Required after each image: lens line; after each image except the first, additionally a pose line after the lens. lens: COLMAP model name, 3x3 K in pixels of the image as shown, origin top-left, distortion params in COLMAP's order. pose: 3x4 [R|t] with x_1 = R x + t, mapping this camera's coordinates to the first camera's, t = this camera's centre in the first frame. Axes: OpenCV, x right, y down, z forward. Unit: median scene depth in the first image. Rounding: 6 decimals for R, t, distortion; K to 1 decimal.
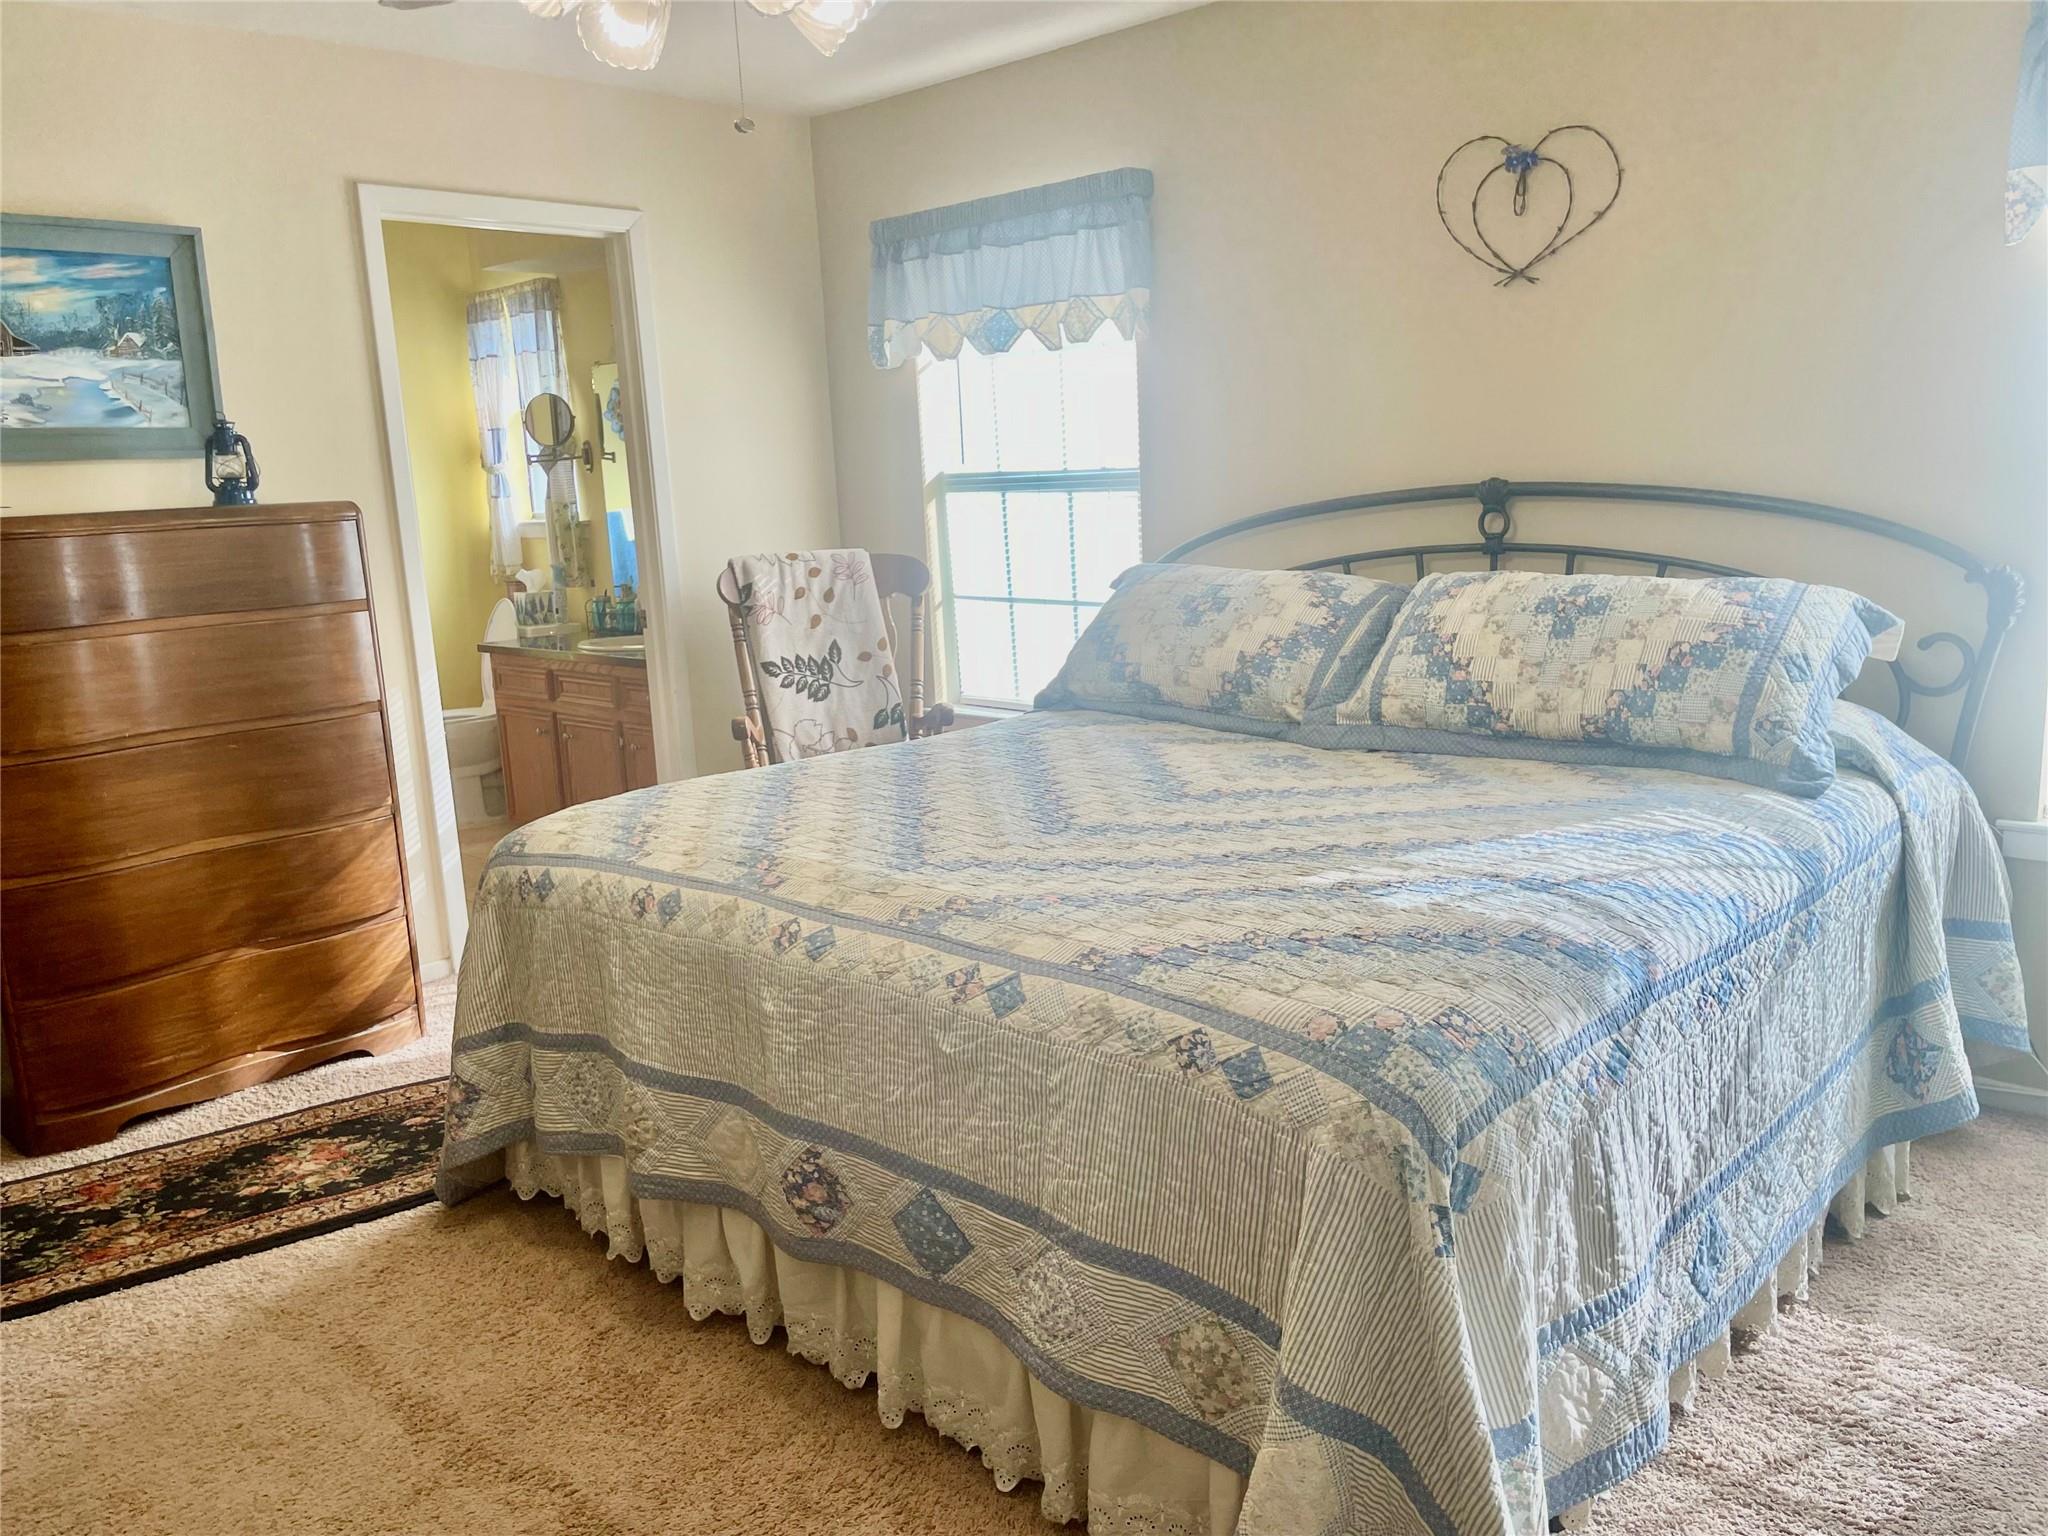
lens RADIAL K [[1552.1, 0, 1015.4], [0, 1552.1, 740.2], [0, 0, 1]] dist [0.081267, -0.112018]
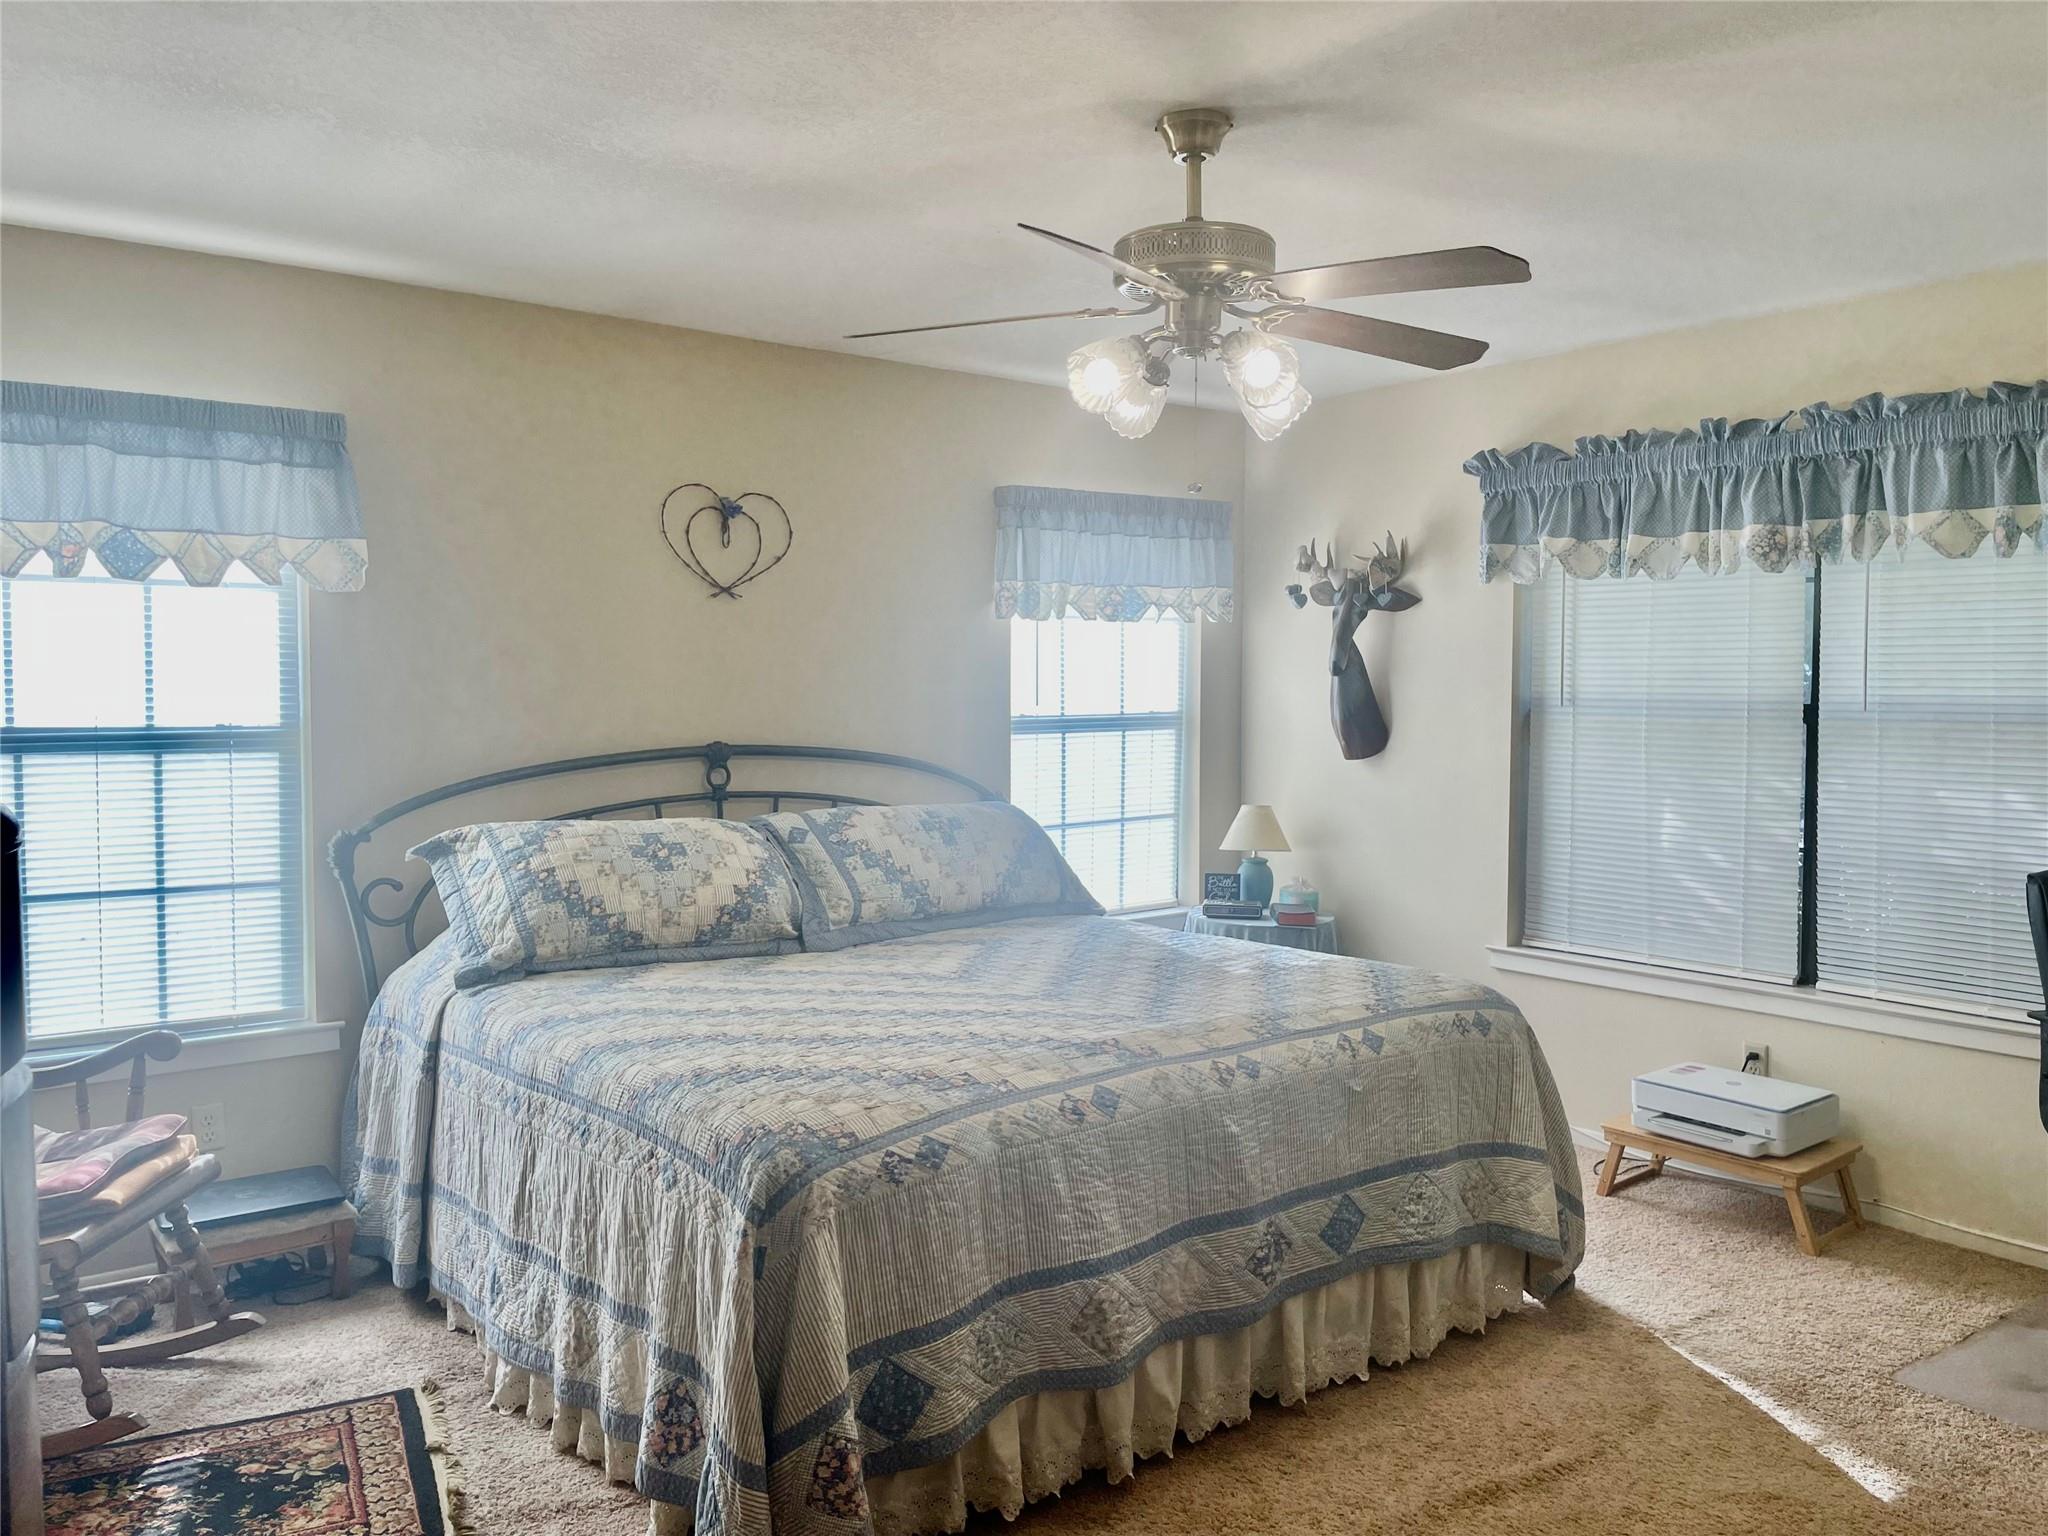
lens RADIAL K [[1552.1, 0, 1015.4], [0, 1552.1, 740.2], [0, 0, 1]] dist [0.081267, -0.112018]
pose [[0.152418, 0.012216, 0.988241, -0.938753], [0.165582, 0.985474, -0.037720, -0.082768], [-0.974347, 0.169384, 0.148182, 0.590857]]
